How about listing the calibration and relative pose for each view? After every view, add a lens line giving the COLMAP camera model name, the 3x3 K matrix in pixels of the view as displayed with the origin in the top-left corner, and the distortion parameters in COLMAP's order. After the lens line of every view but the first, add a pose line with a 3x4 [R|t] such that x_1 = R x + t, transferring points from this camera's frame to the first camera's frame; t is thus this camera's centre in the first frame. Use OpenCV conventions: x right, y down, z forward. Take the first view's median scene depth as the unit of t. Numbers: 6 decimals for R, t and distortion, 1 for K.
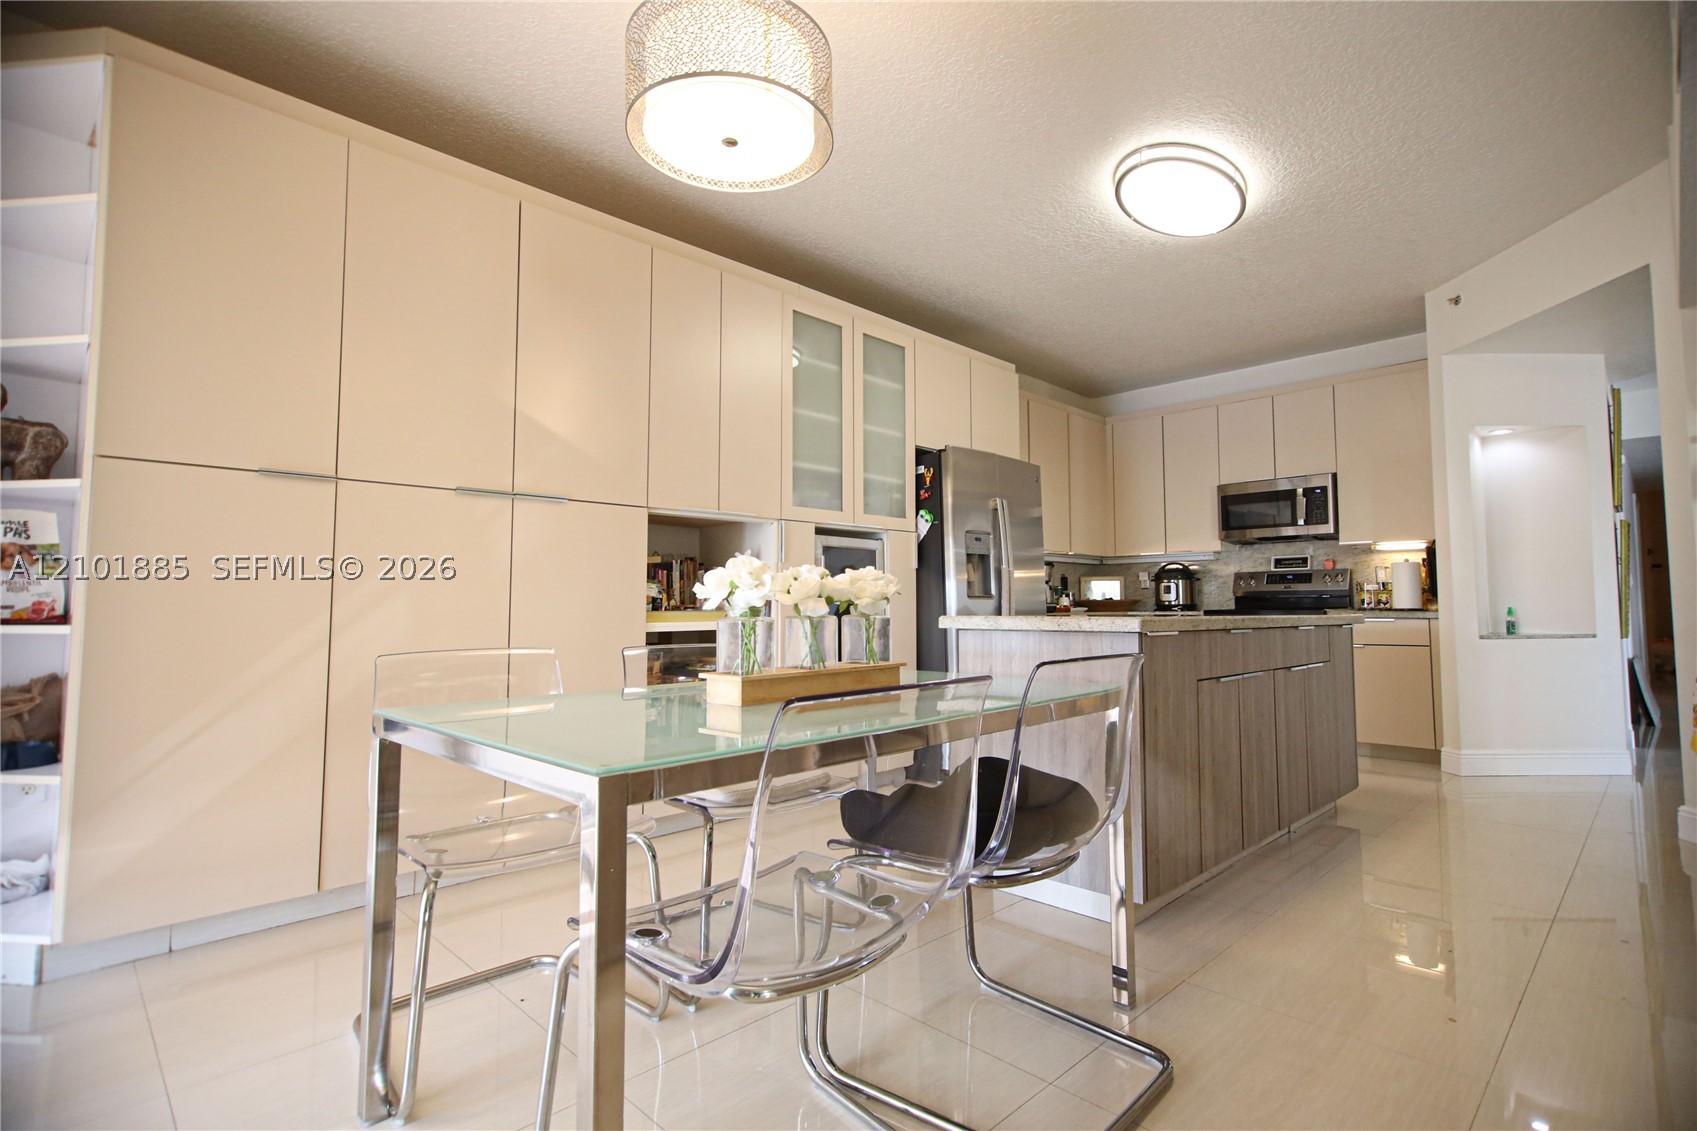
lens RADIAL K [[807.4, 0, 869.2], [0, 807.4, 557.5], [0, 0, 1]] dist [-0.002246, 0.006779]
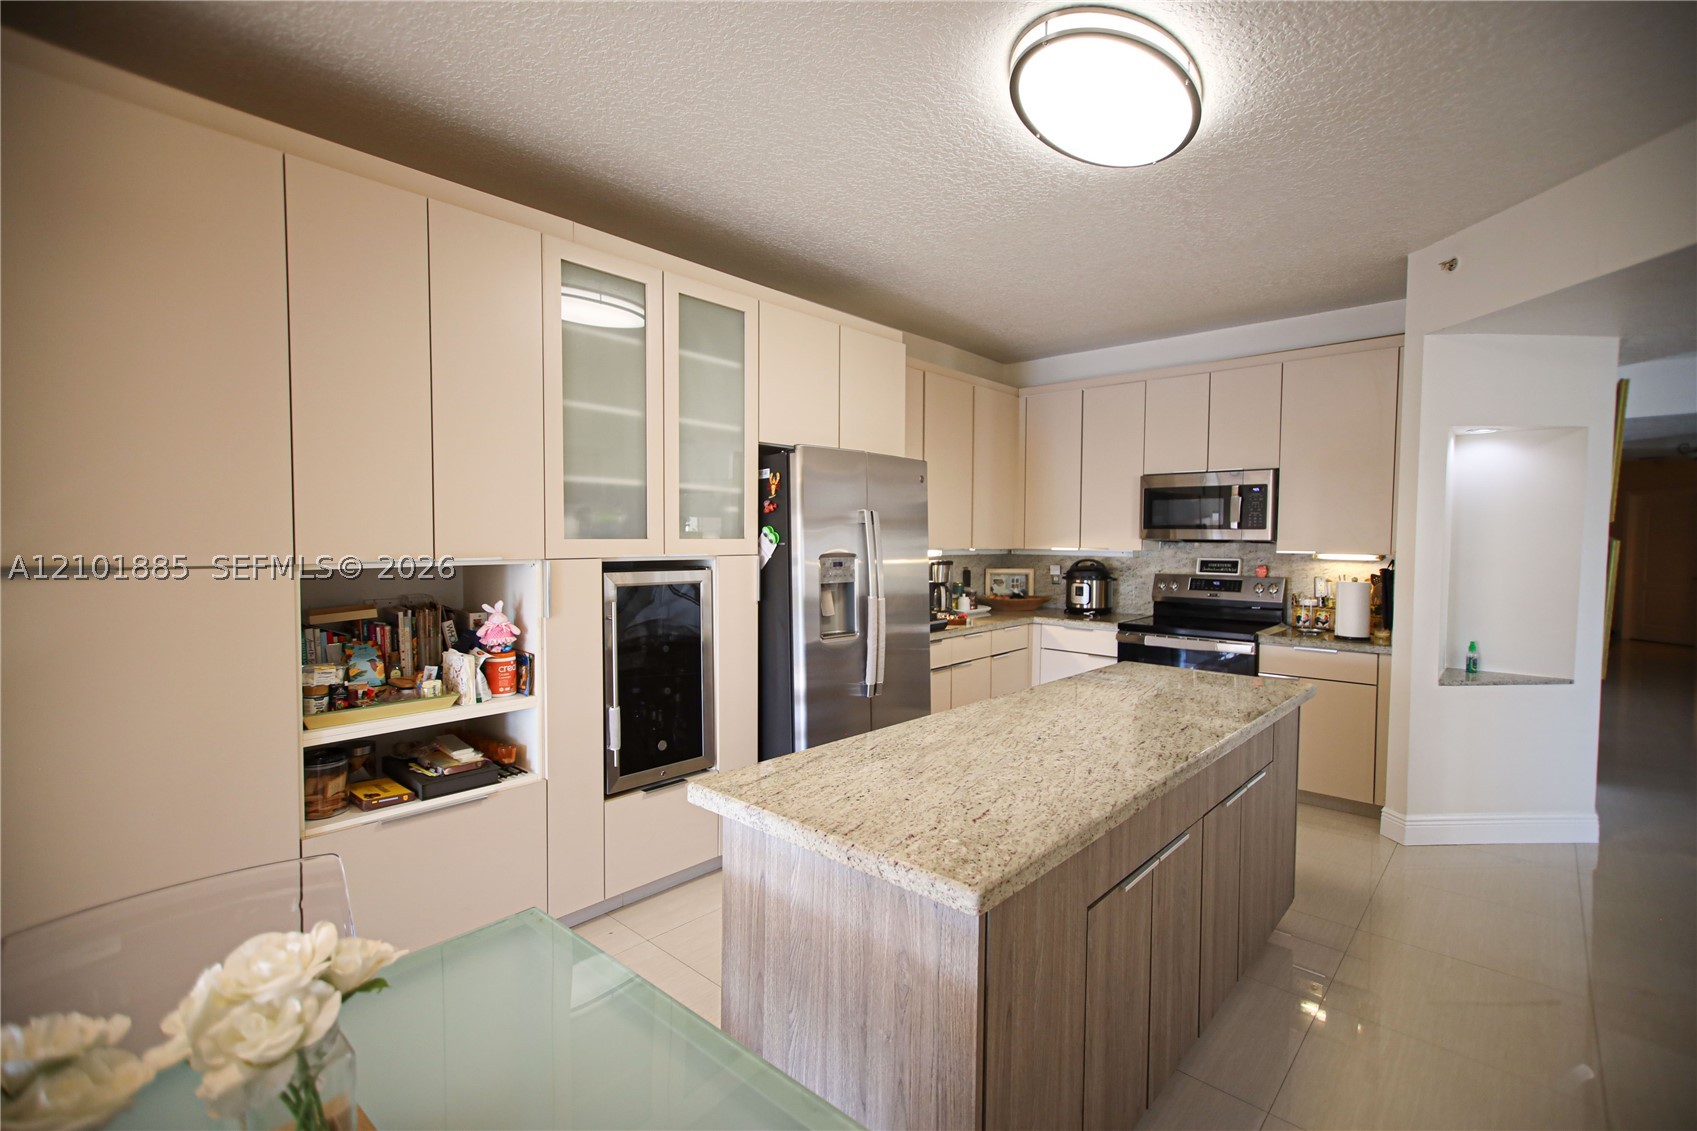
lens RADIAL K [[762.9, 0, 848.5], [0, 762.9, 569.3], [0, 0, 1]] dist [-0.000430, 0.004929]
pose [[0.998960, 0.006971, 0.045058, 0.104523], [-0.011535, 0.994734, 0.101841, -0.087654], [-0.044111, -0.102255, 0.993780, 0.242873]]
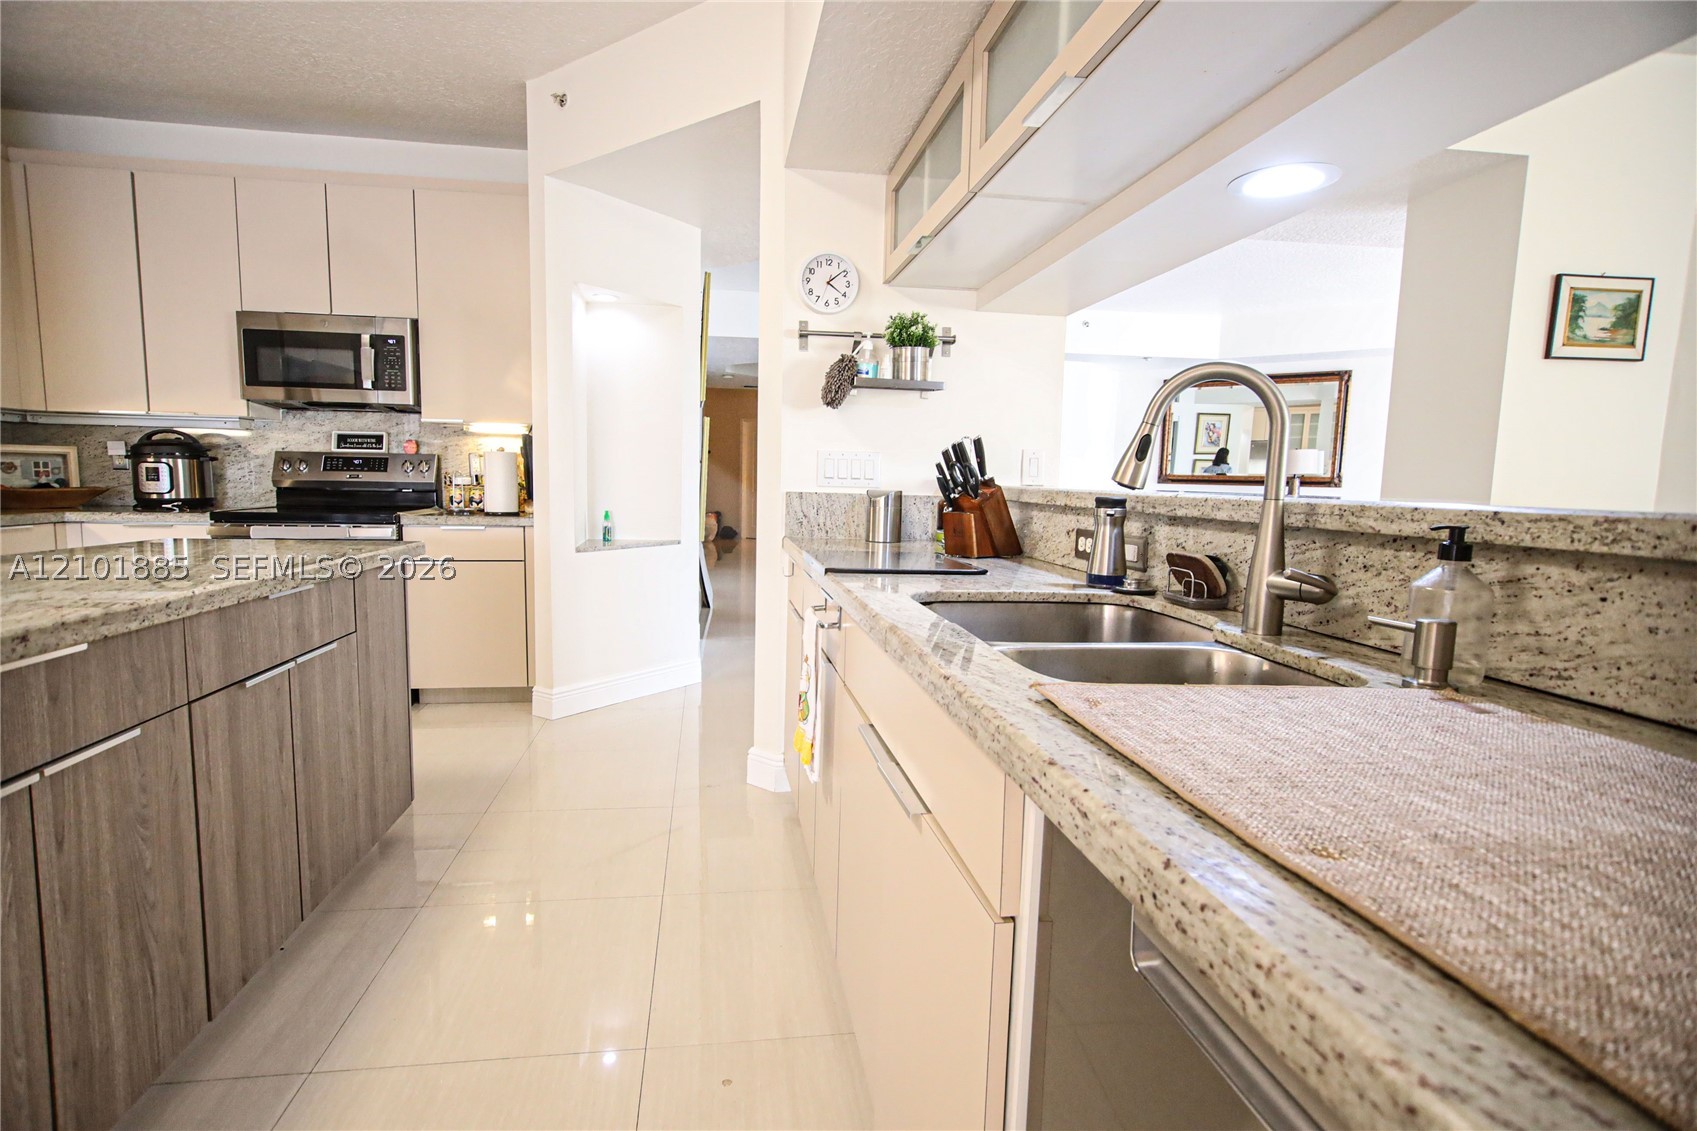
lens RADIAL K [[839.0, 0, 828.4], [0, 839.0, 570.9], [0, 0, 1]] dist [0.001762, 0.001428]
pose [[0.600586, -0.071745, 0.796335, 0.218070], [-0.070827, 0.987277, 0.142364, -0.019225], [-0.796417, -0.141904, 0.587863, 0.278475]]
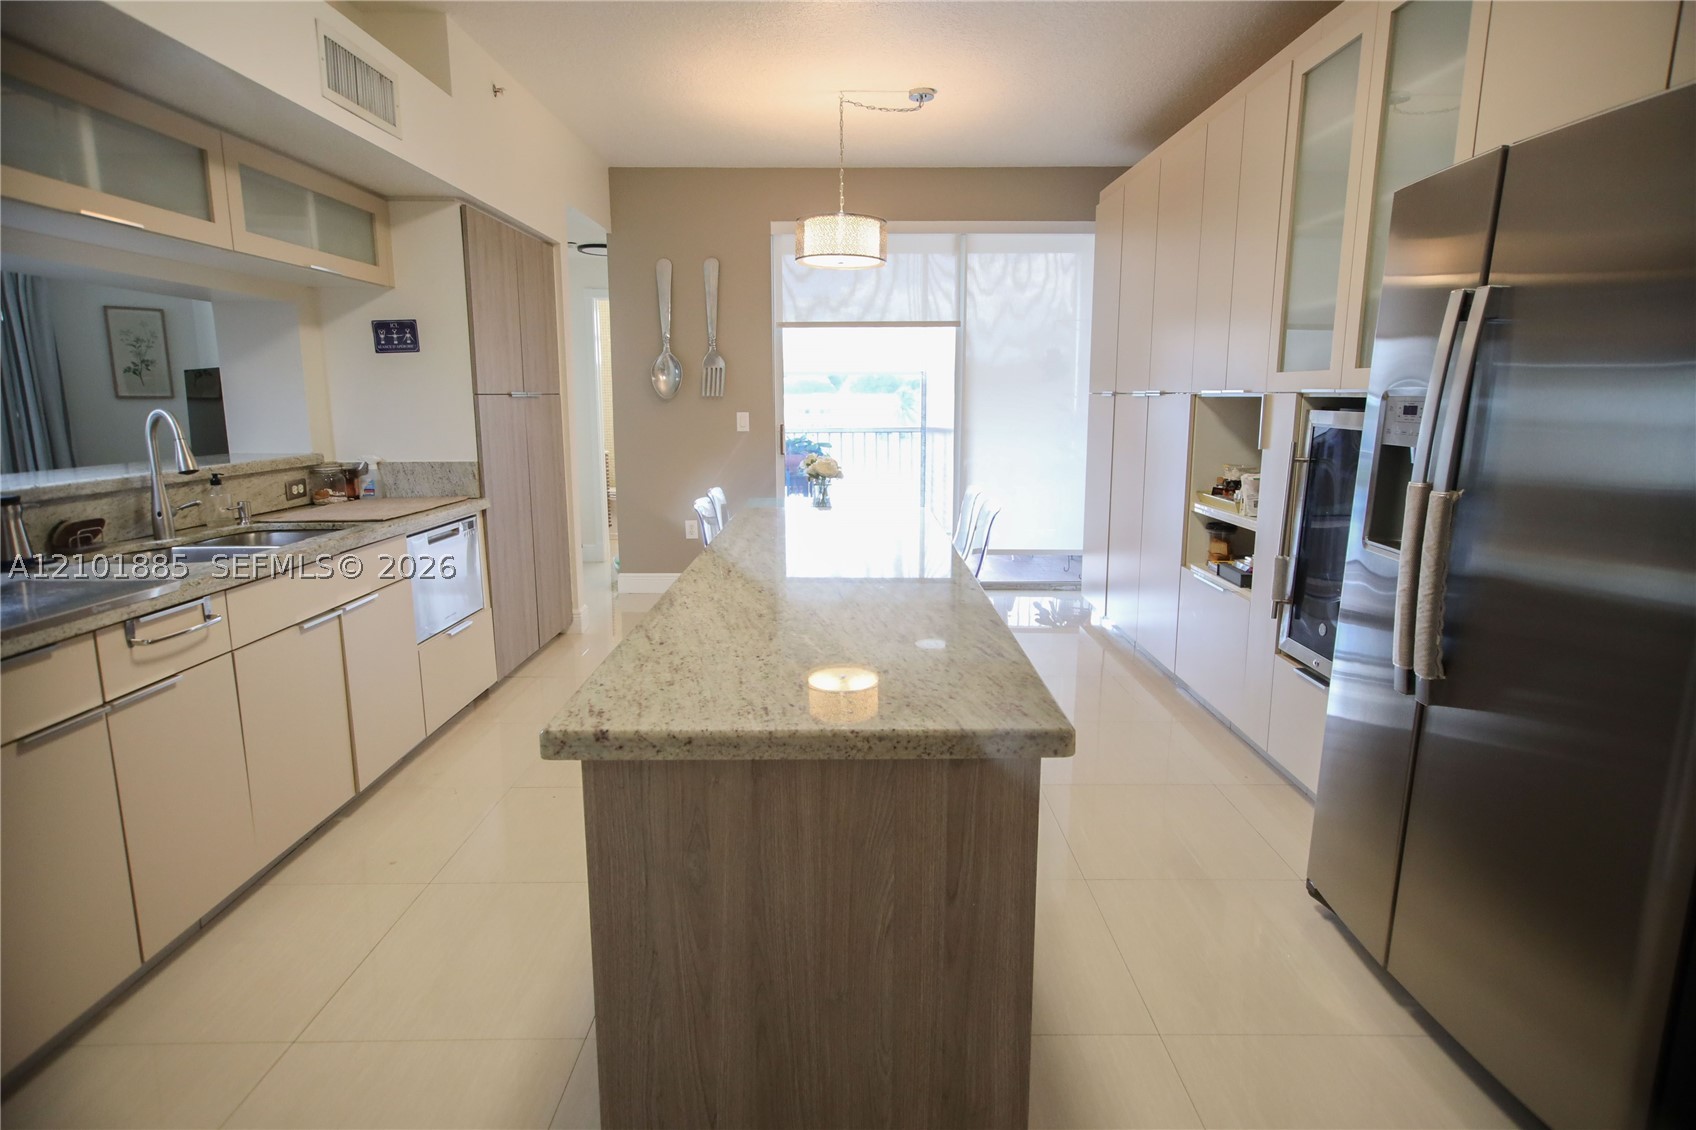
lens RADIAL K [[909.3, 0, 860.8], [0, 909.3, 544.8], [0, 0, 1]] dist [0.013877, 0.004289]
pose [[-0.703459, 0.119800, -0.700567, 0.604944], [0.042010, 0.990977, 0.127278, -0.024985], [0.709494, 0.060104, -0.702144, 1.053870]]
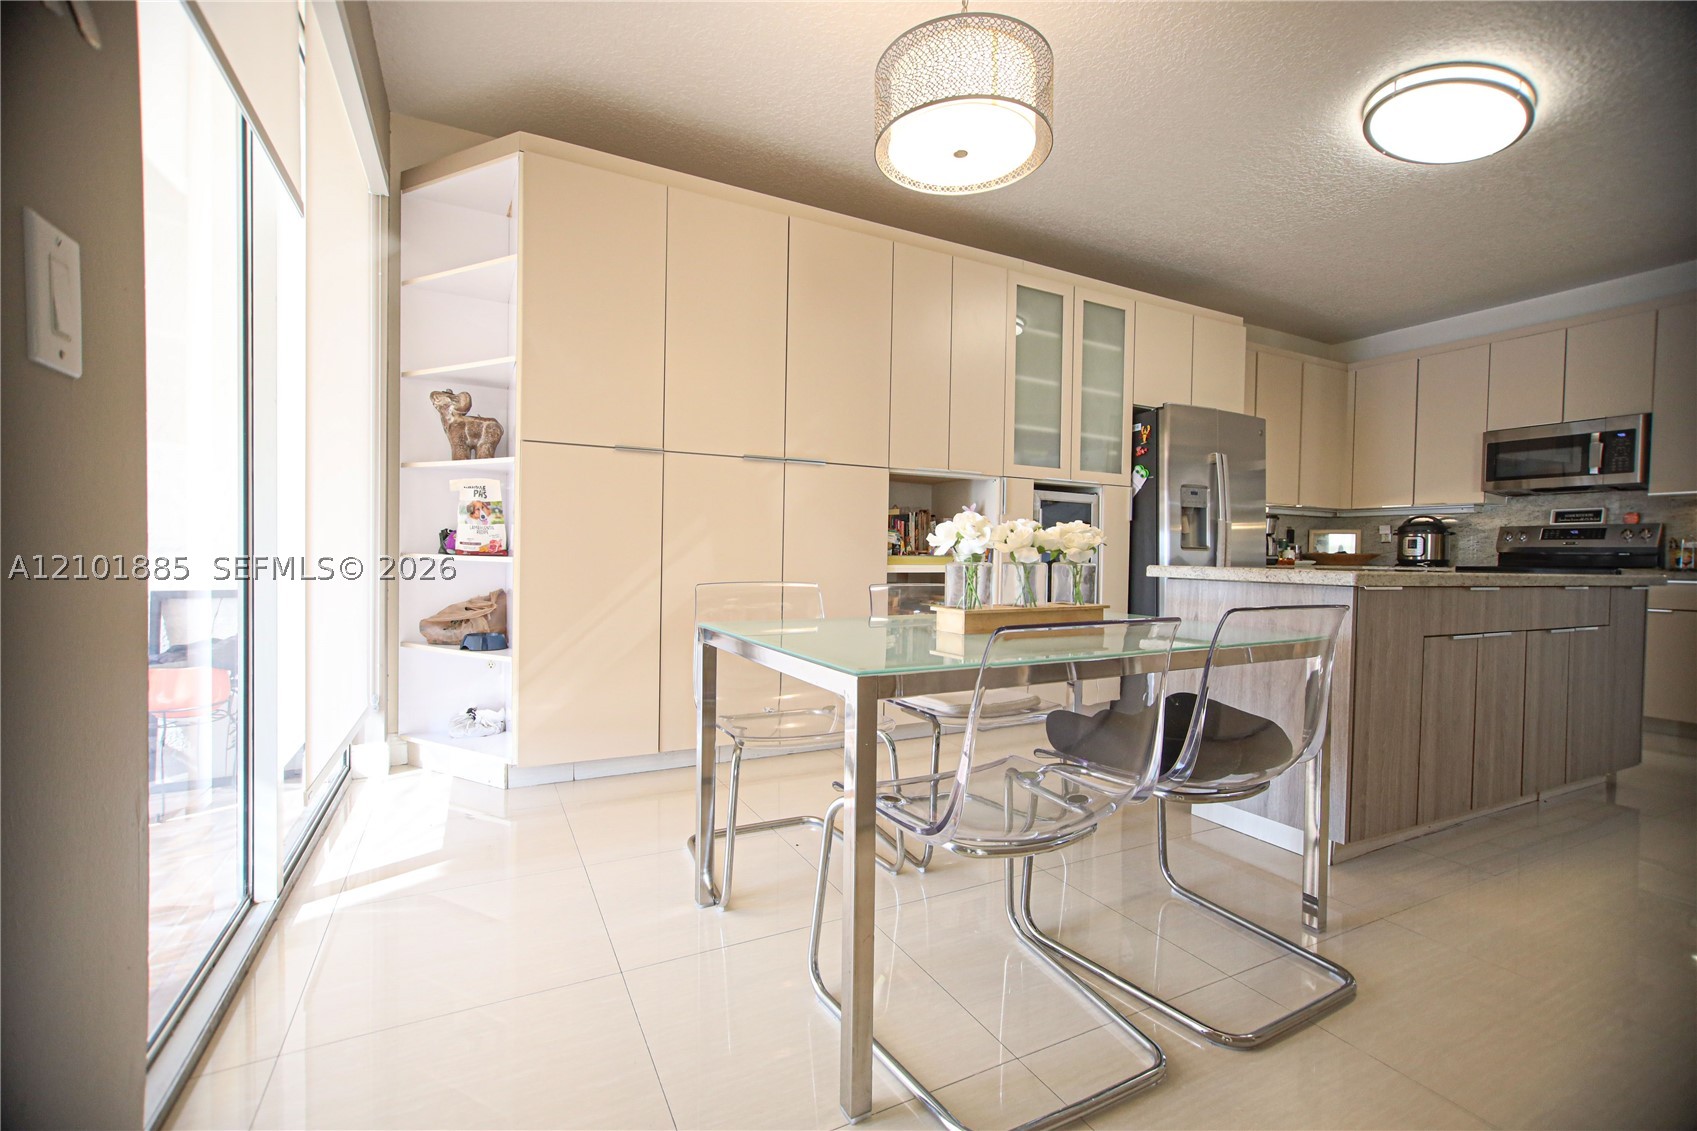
lens RADIAL K [[727.3, 0, 852.8], [0, 727.3, 566.3], [0, 0, 1]] dist [-0.002038, 0.004600]
pose [[0.951122, 0.025418, -0.307767, 0.006202], [-0.000841, 0.996816, 0.079729, -0.002533], [0.308814, -0.075573, 0.948115, -0.031316]]
